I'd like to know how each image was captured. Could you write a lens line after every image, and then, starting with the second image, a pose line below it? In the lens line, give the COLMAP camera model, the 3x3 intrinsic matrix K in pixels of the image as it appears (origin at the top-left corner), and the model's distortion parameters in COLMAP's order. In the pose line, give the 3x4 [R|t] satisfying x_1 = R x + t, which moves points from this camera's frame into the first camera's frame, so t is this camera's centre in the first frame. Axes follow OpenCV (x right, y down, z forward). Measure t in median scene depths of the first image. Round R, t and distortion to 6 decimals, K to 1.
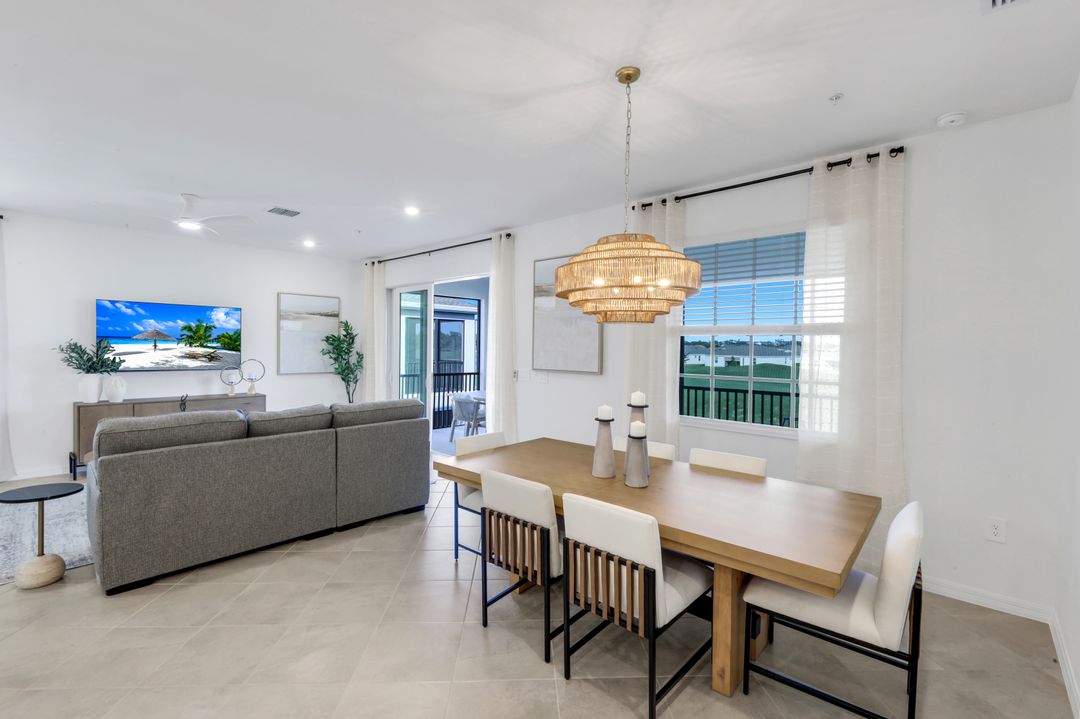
lens RADIAL K [[490.1, 0, 541.1], [0, 490.1, 346.7], [0, 0, 1]] dist [-0.002430, -0.000266]
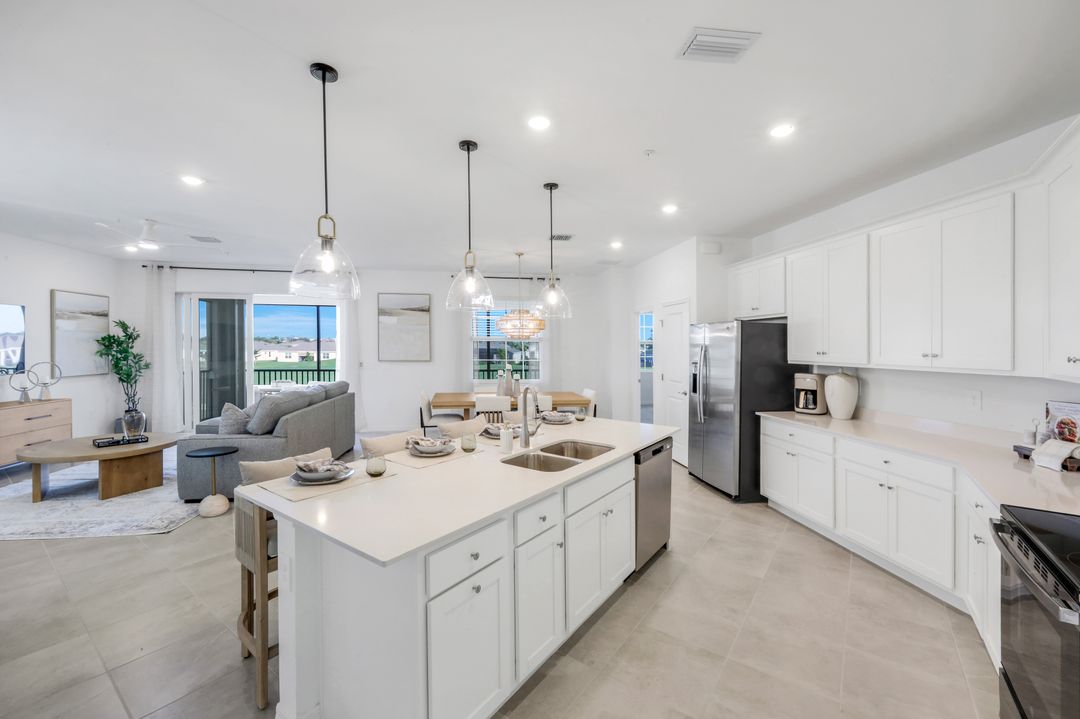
lens RADIAL K [[444.6, 0, 534.5], [0, 444.6, 343.6], [0, 0, 1]] dist [0.000862, -0.000156]
pose [[0.624028, -0.002496, 0.781398, -0.677566], [0.000751, 0.999996, 0.002595, -0.010588], [-0.781402, -0.001033, 0.624027, -0.256908]]
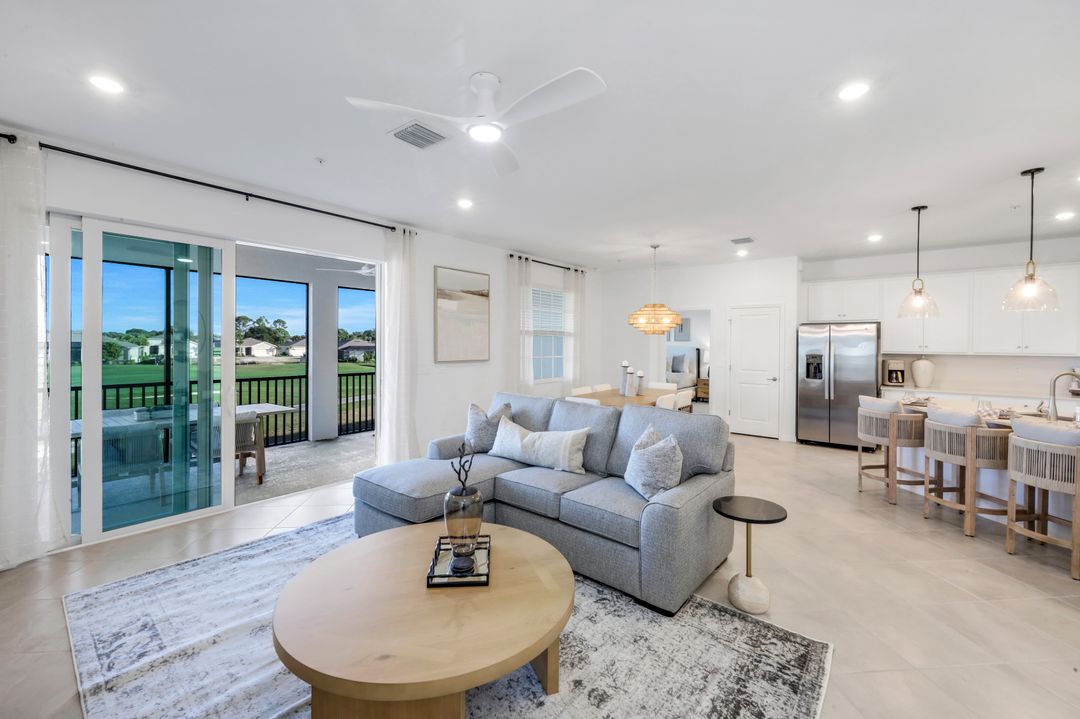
lens RADIAL K [[435.0, 0, 540.2], [0, 435.0, 350.4], [0, 0, 1]] dist [-0.001176, -0.000274]
pose [[-0.061114, -0.029979, 0.997680, -0.837701], [-0.006396, 0.999540, 0.029643, -0.009643], [-0.998110, -0.004570, -0.061278, 0.660643]]
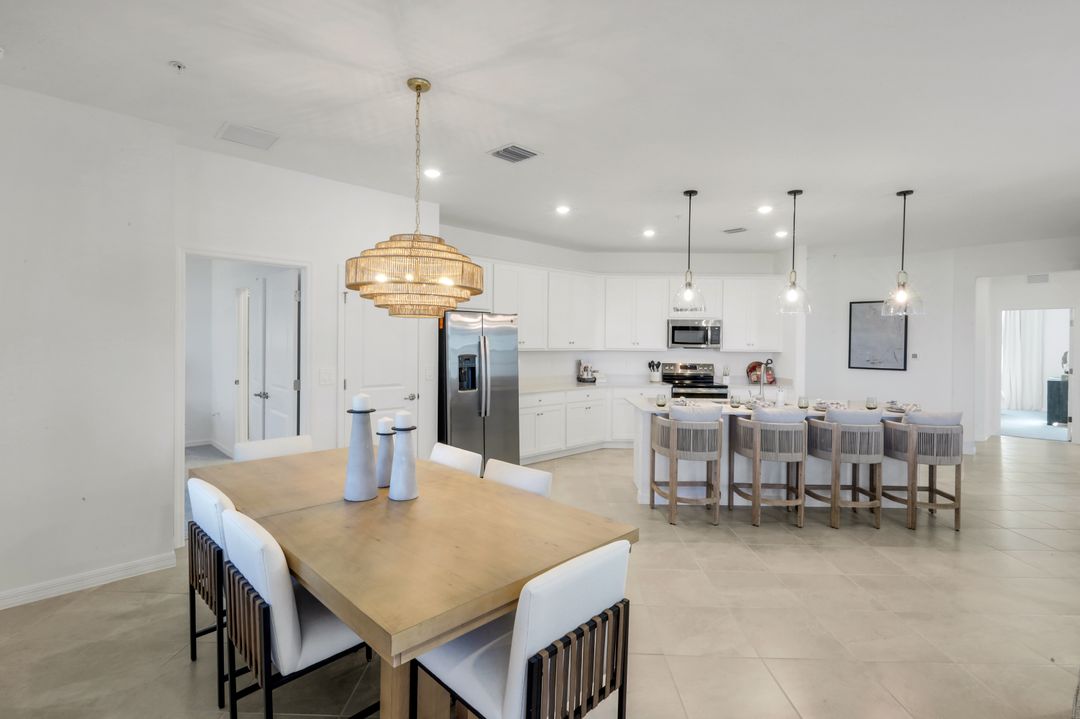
lens RADIAL K [[501.7, 0, 540.4], [0, 501.7, 346.3], [0, 0, 1]] dist [0.002856, 0.000303]
pose [[-0.998277, -0.022844, 0.054048, -0.067565], [-0.022218, 0.999679, 0.012157, -0.001261], [-0.054309, 0.010935, -0.998464, 0.756144]]
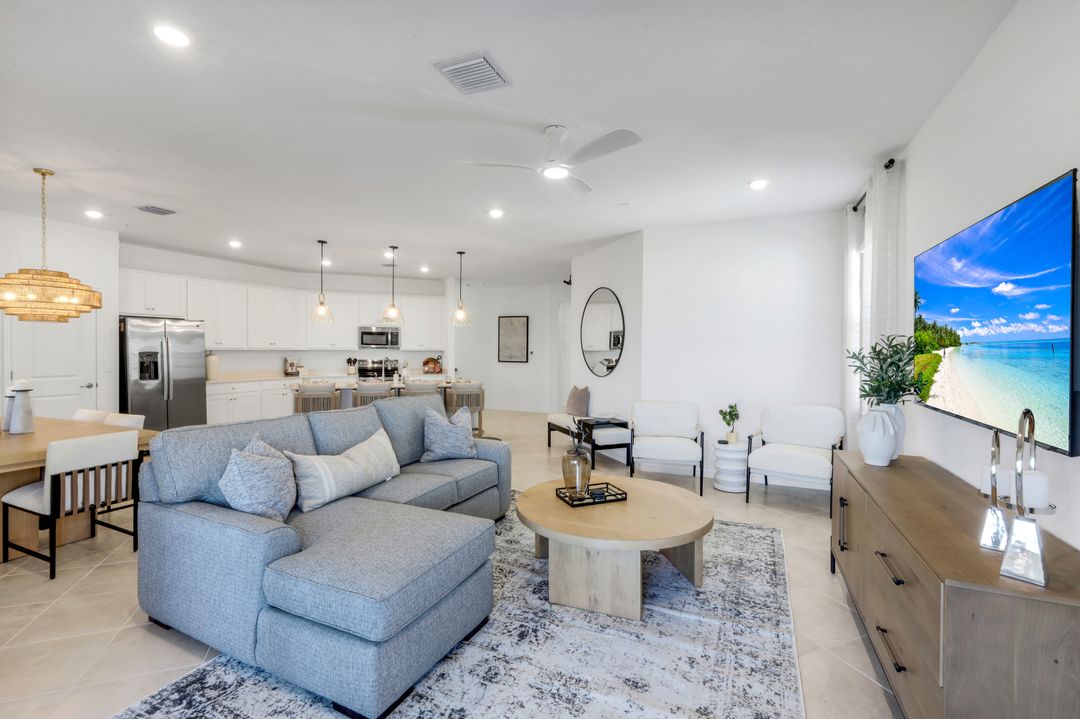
lens RADIAL K [[466.4, 0, 539.1], [0, 466.4, 353.9], [0, 0, 1]] dist [-0.001661, -0.000209]
pose [[-0.943886, -0.014838, -0.329939, -0.337982], [-0.018660, 0.999790, 0.008422, 0.005536], [0.329745, 0.014106, -0.943965, 1.109264]]
